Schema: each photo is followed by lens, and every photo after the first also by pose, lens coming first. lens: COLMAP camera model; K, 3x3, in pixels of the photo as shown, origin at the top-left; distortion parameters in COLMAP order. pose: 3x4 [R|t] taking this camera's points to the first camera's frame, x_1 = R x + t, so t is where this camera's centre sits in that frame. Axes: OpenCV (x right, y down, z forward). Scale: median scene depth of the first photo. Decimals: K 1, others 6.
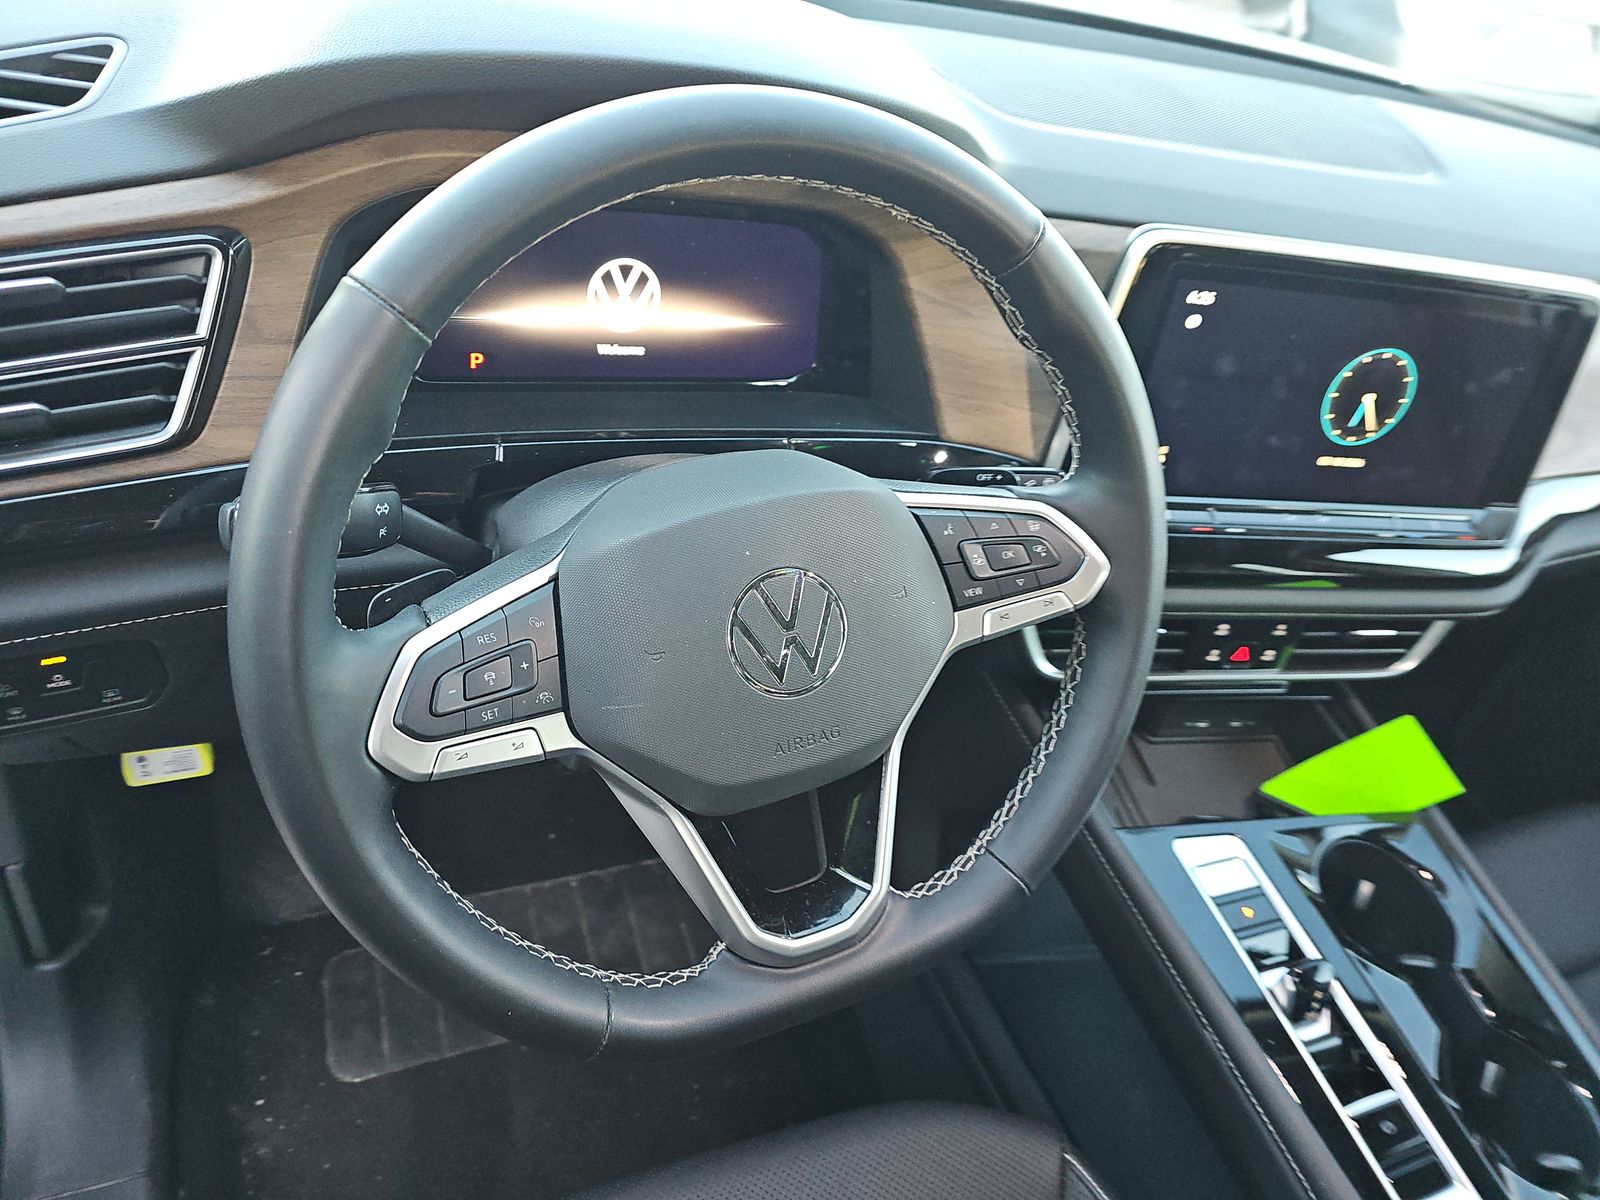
lens RADIAL K [[1088.5, 0, 800.0], [0, 1088.5, 600.0], [0, 0, 1]] dist [0.002778, 0.000716]
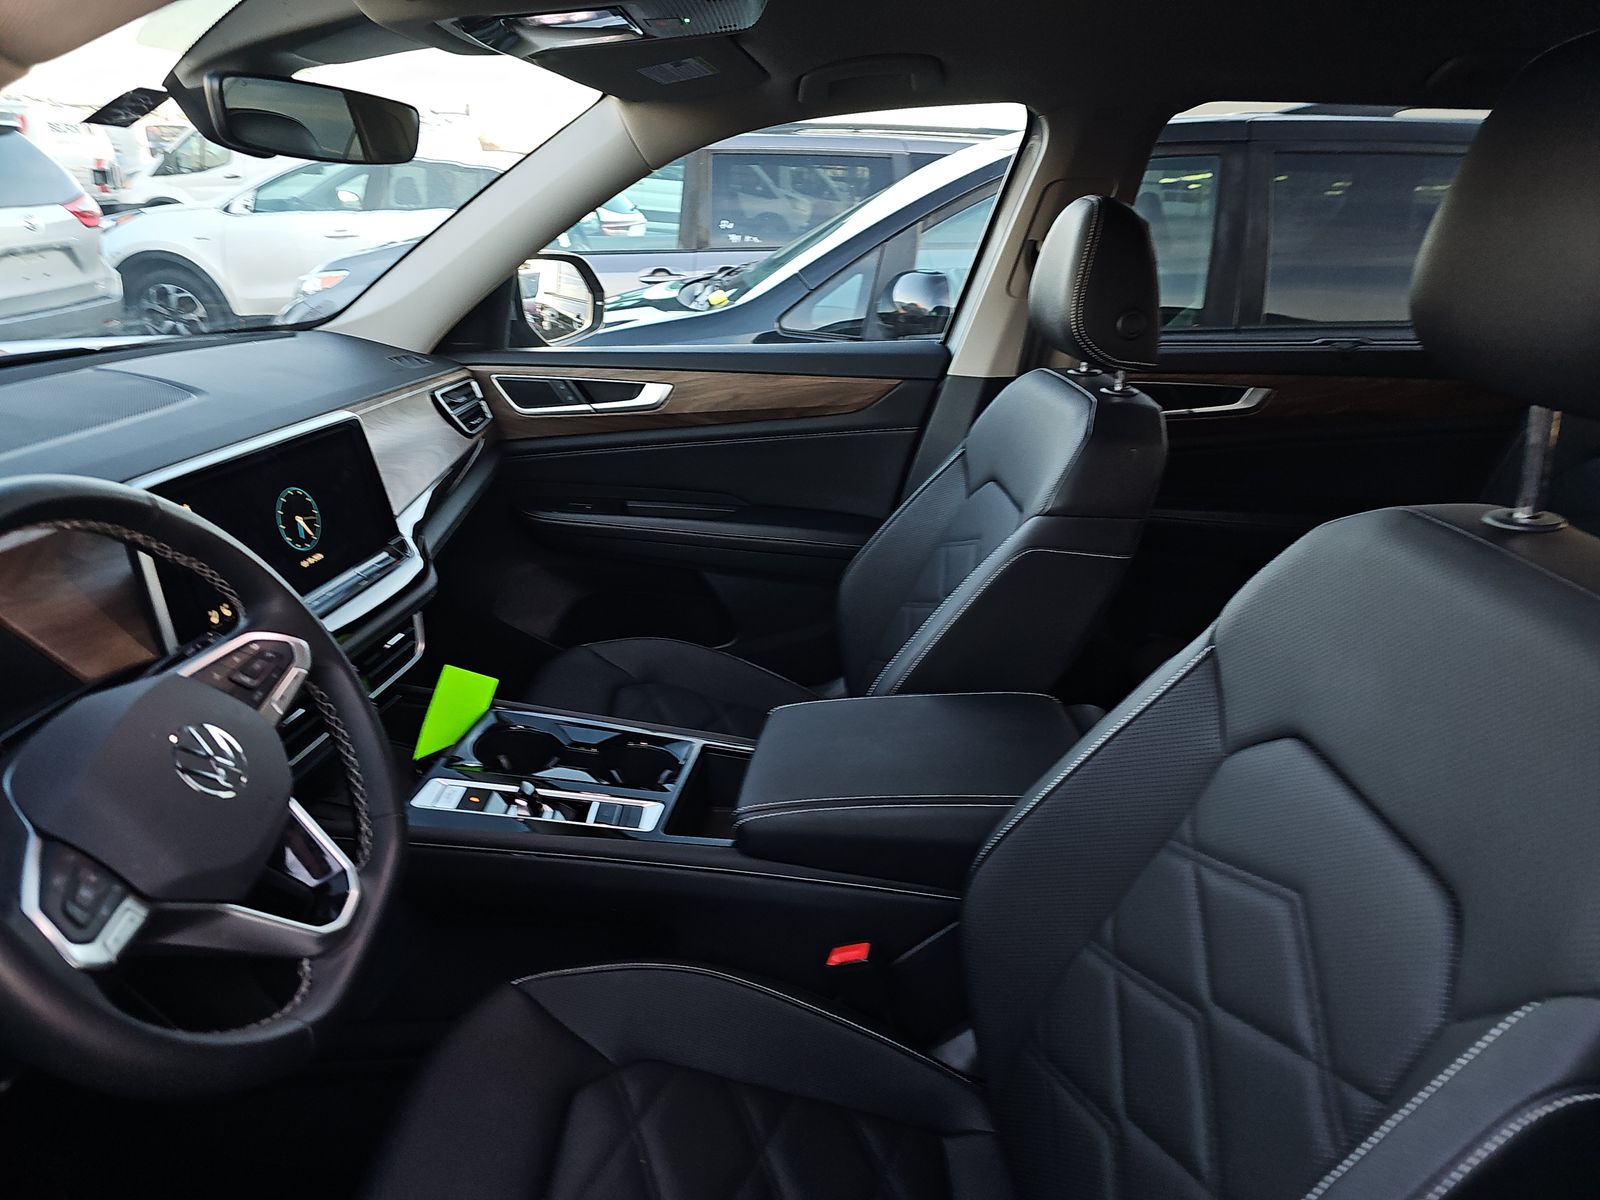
lens RADIAL K [[1088.5, 0, 800.0], [0, 1088.5, 600.0], [0, 0, 1]] dist [0.002778, 0.000716]
pose [[0.360101, -0.499398, 0.787990, -0.512719], [0.622799, 0.757562, 0.195503, 0.047384], [-0.694585, 0.420359, 0.583824, -0.375587]]
